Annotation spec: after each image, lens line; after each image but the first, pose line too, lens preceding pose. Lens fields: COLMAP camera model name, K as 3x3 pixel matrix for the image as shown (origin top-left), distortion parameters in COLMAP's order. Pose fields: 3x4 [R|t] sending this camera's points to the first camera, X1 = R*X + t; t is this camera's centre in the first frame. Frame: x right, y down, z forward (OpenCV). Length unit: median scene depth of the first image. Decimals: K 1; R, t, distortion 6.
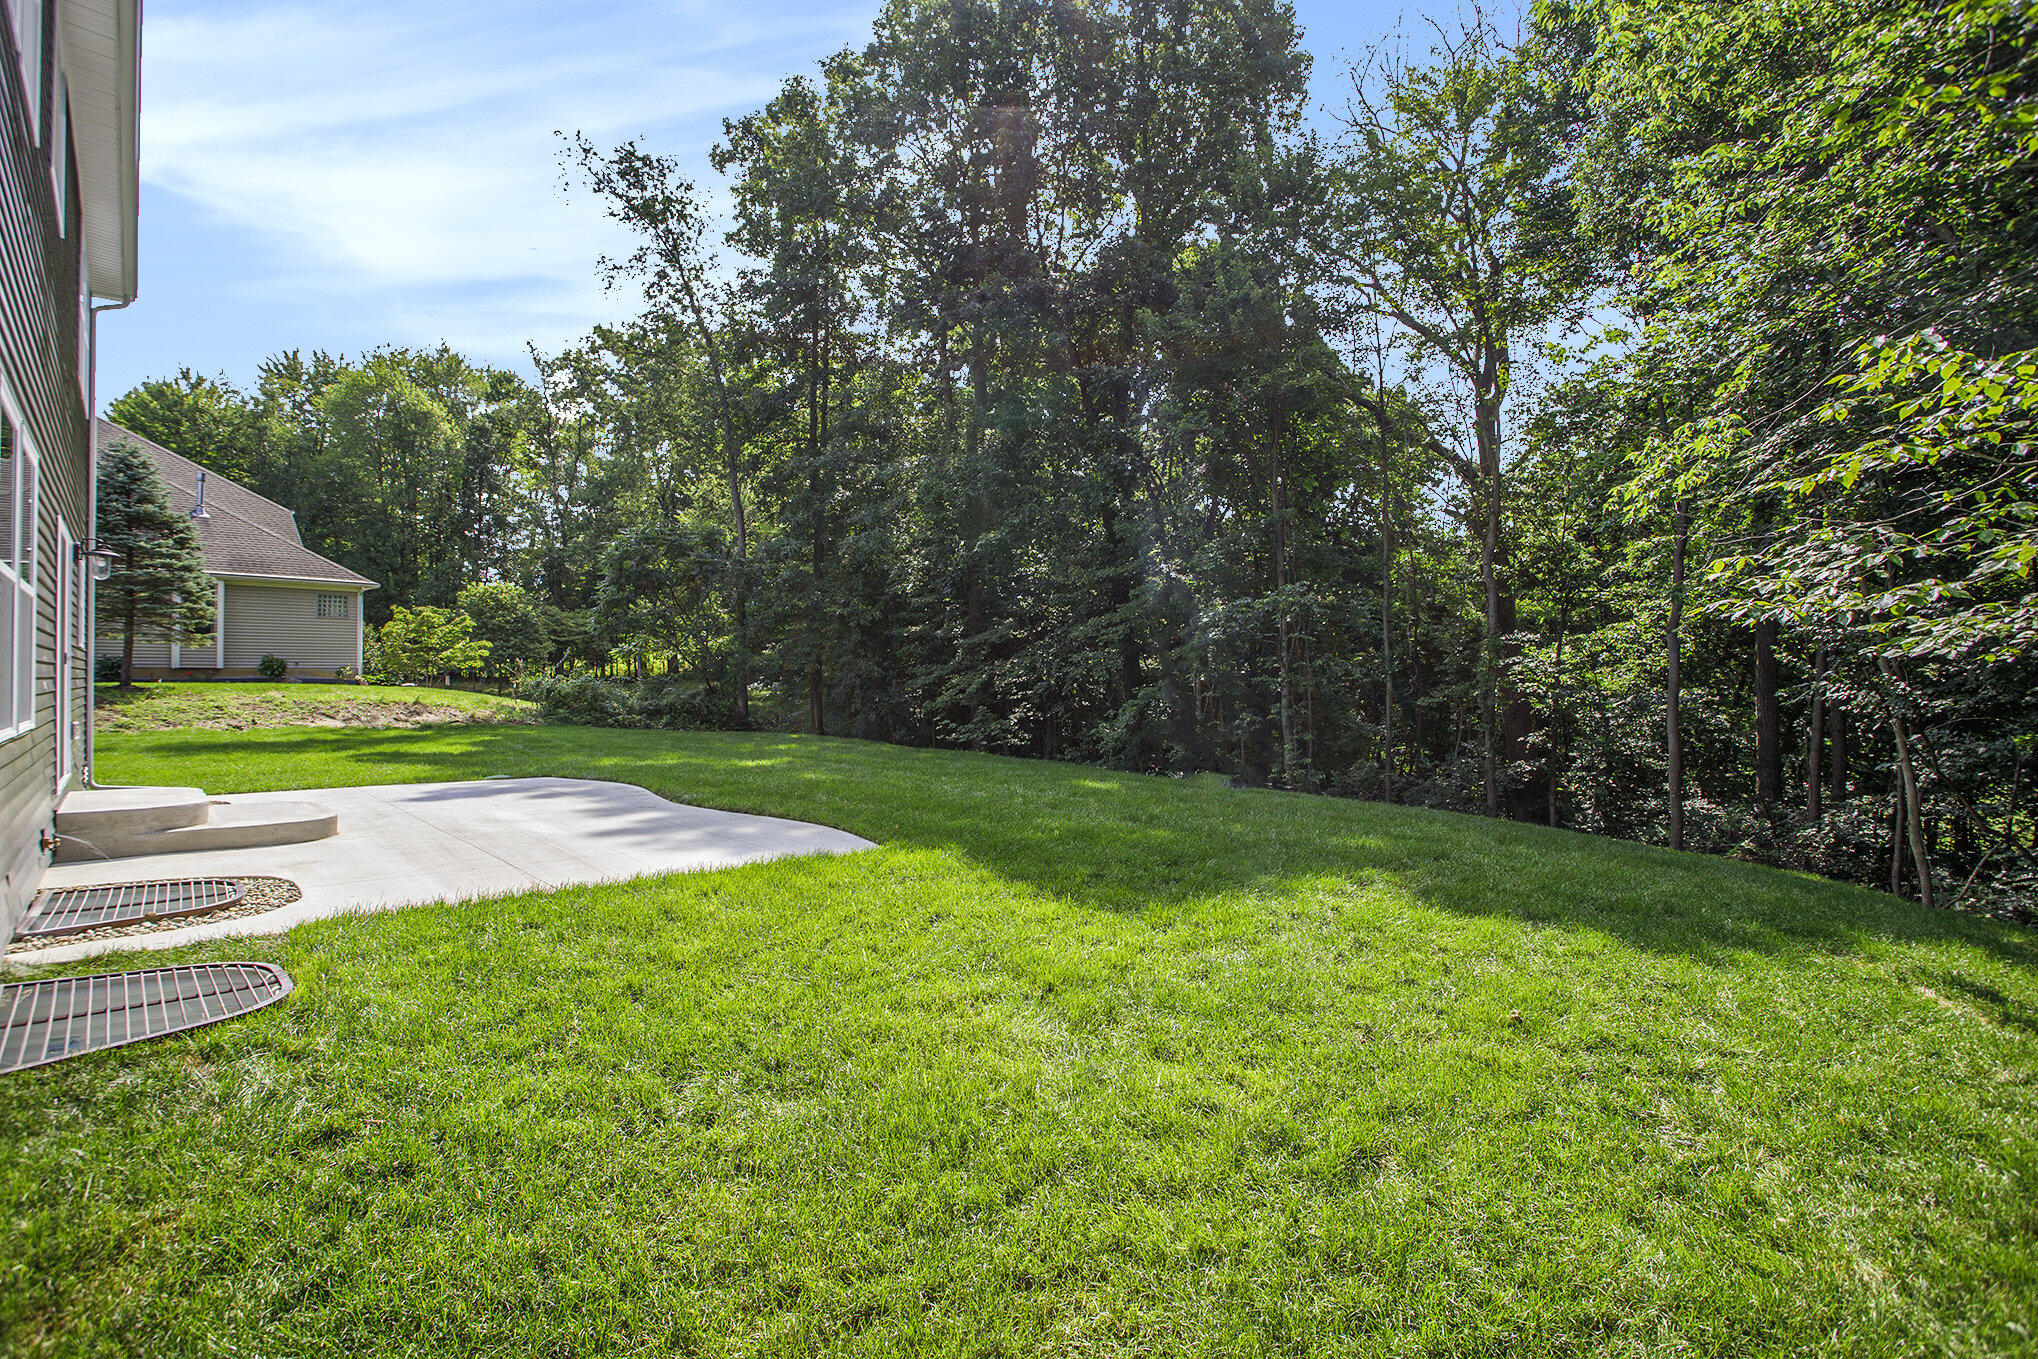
lens RADIAL K [[1007.9, 0, 1019.6], [0, 1007.9, 678.5], [0, 0, 1]] dist [-0.037617, 0.009784]
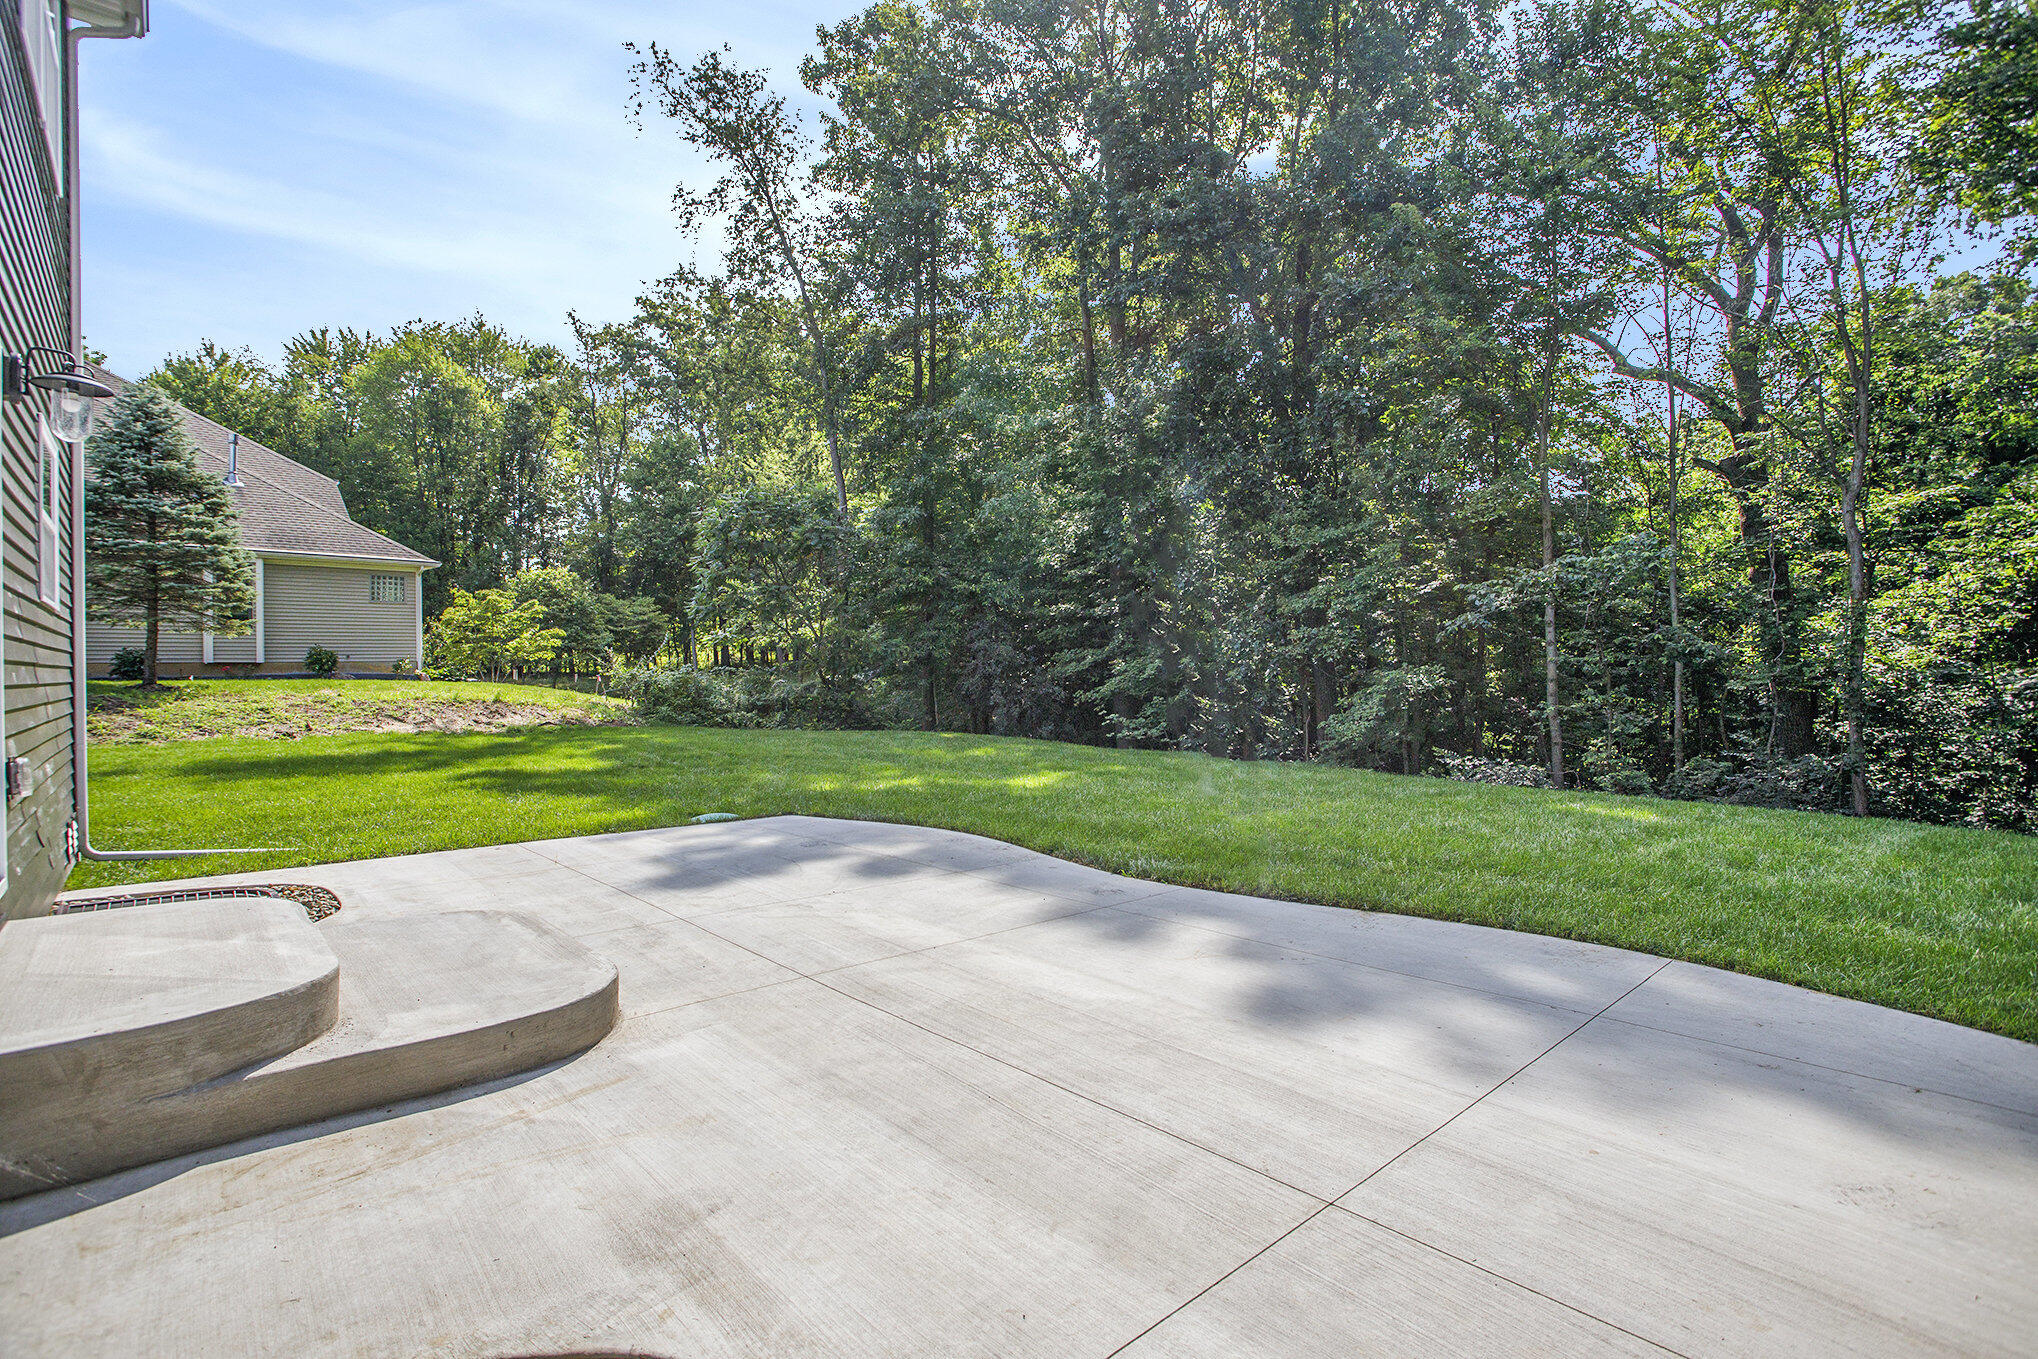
lens RADIAL K [[1007.9, 0, 1021.7], [0, 1007.9, 678.7], [0, 0, 1]] dist [-0.037617, 0.009784]
pose [[0.999821, -0.011087, -0.015321, -0.114111], [0.011255, 0.999877, 0.010958, 0.001043], [0.015198, -0.011129, 0.999823, 0.128353]]
